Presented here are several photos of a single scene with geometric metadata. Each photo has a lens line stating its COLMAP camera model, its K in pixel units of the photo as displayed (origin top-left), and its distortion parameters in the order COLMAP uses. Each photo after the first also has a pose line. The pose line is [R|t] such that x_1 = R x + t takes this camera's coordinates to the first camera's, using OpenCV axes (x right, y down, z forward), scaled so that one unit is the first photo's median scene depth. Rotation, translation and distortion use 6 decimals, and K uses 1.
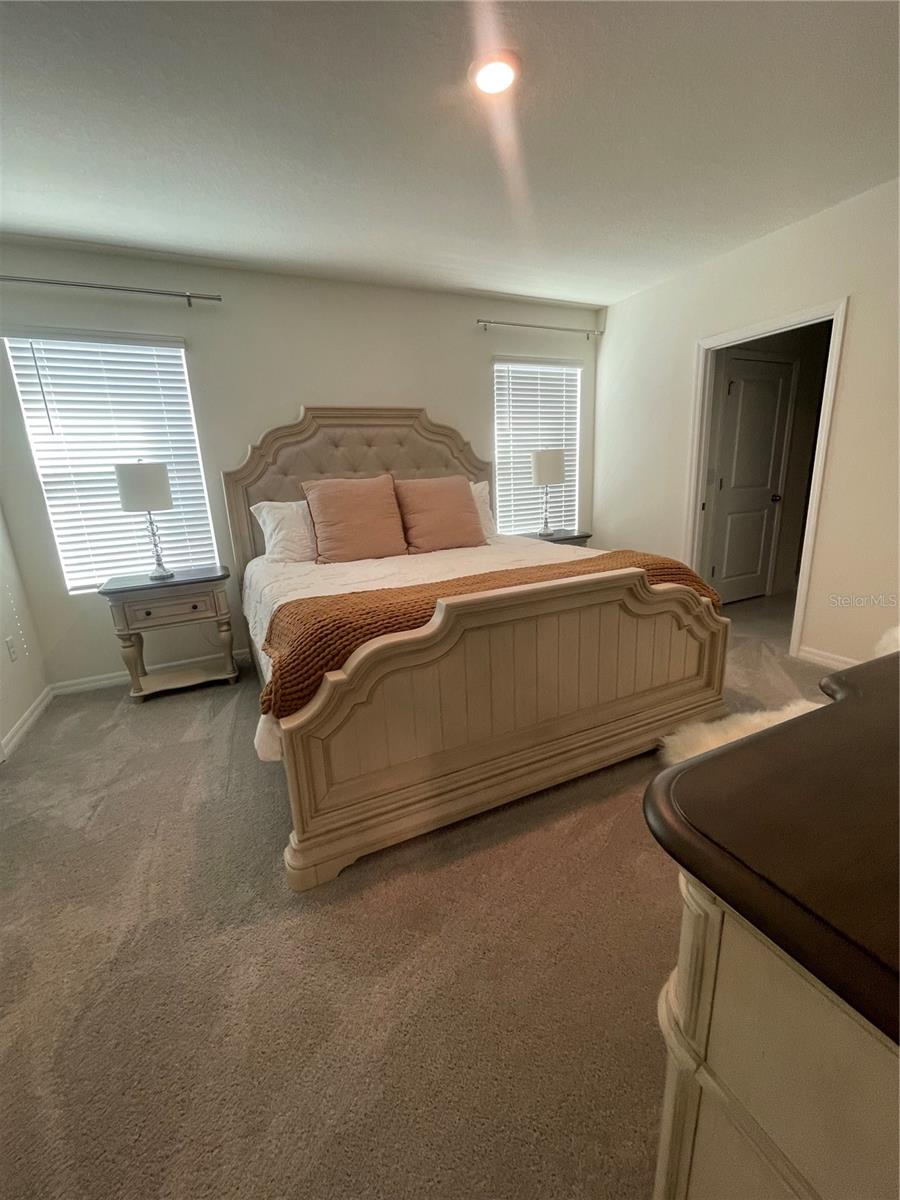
lens RADIAL K [[495.4, 0, 450.0], [0, 495.4, 600.0], [0, 0, 1]] dist [-0.013333, 0.005146]
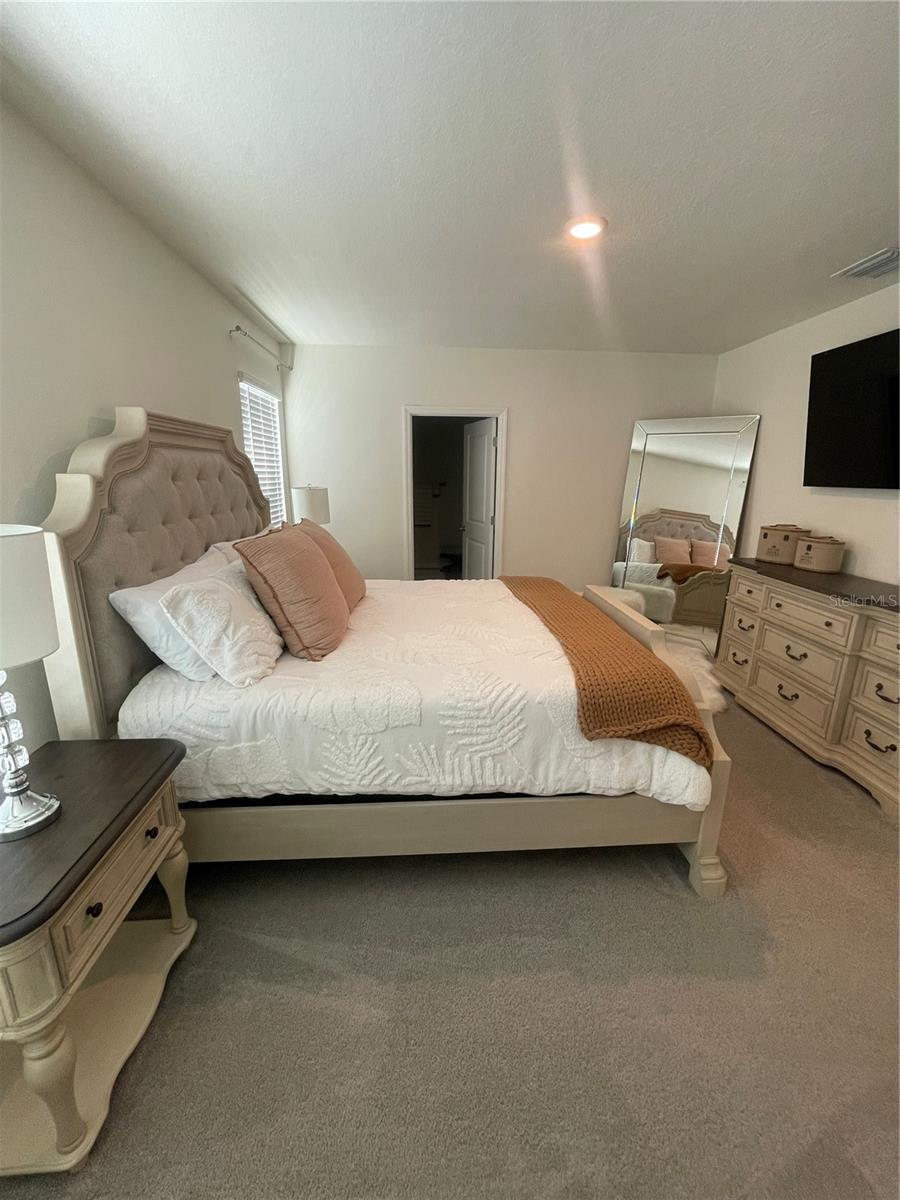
lens RADIAL K [[495.4, 0, 450.0], [0, 495.4, 600.0], [0, 0, 1]] dist [-0.013333, 0.005146]
pose [[0.376921, -0.178897, 0.908805, -0.757689], [0.202289, 0.973385, 0.107711, -0.180678], [-0.903886, 0.143242, 0.403078, 0.518536]]
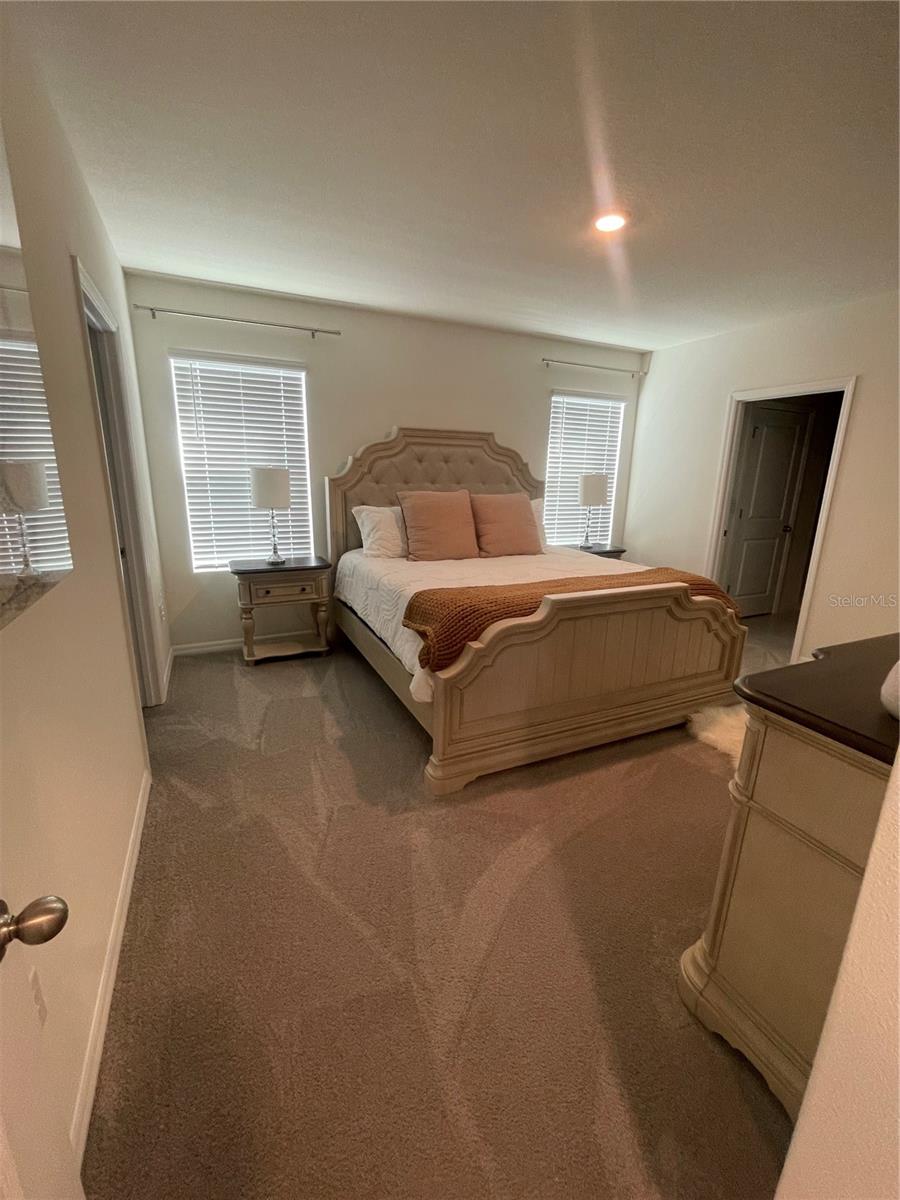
lens RADIAL K [[505.0, 0, 450.0], [0, 505.0, 600.0], [0, 0, 1]] dist [-0.011857, -0.000023]
pose [[0.997696, 0.067582, 0.006022, -0.159902], [-0.067582, 0.997714, -0.000250, 0.015104], [-0.006025, -0.000157, 0.999982, -0.222638]]
